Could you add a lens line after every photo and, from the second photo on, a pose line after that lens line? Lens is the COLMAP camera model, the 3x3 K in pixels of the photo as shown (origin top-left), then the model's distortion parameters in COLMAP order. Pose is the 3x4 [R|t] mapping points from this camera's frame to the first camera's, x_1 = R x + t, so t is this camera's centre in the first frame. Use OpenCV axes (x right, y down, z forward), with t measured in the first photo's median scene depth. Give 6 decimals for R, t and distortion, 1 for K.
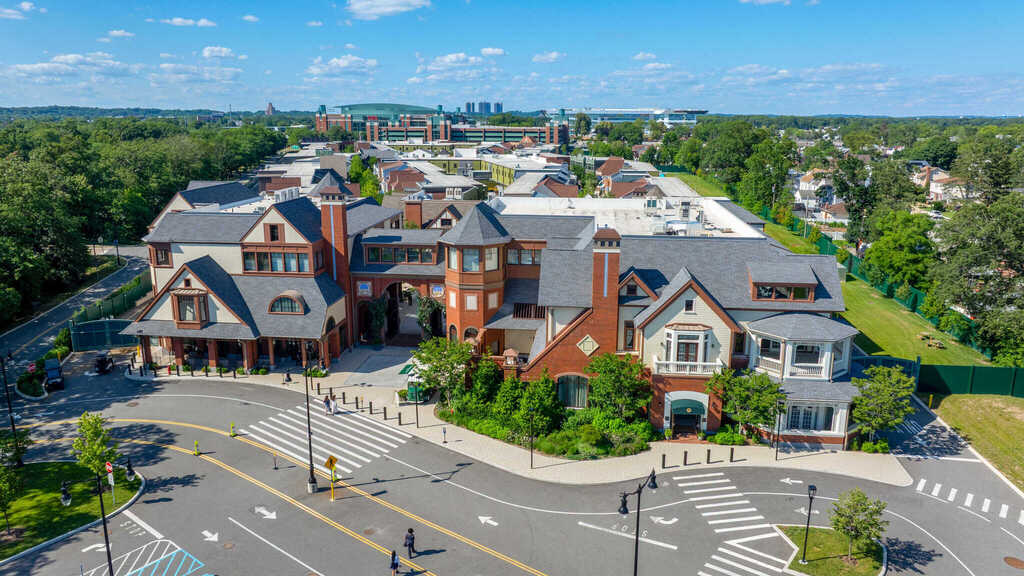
lens RADIAL K [[716.3, 0, 512.0], [0, 716.3, 288.0], [0, 0, 1]] dist [-0.015958, 0.001828]
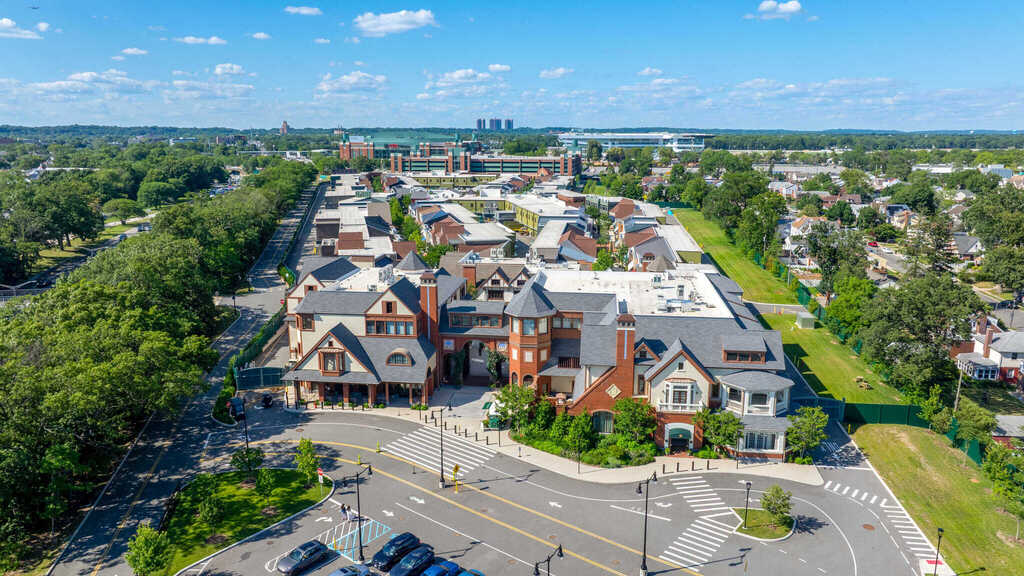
lens RADIAL K [[716.3, 0, 512.0], [0, 716.3, 288.0], [0, 0, 1]] dist [-0.015958, 0.001828]
pose [[0.999905, -0.000264, -0.013792, -0.071771], [-0.000011, 0.999801, -0.019944, -0.089320], [0.013794, 0.019942, 0.999706, -0.420846]]
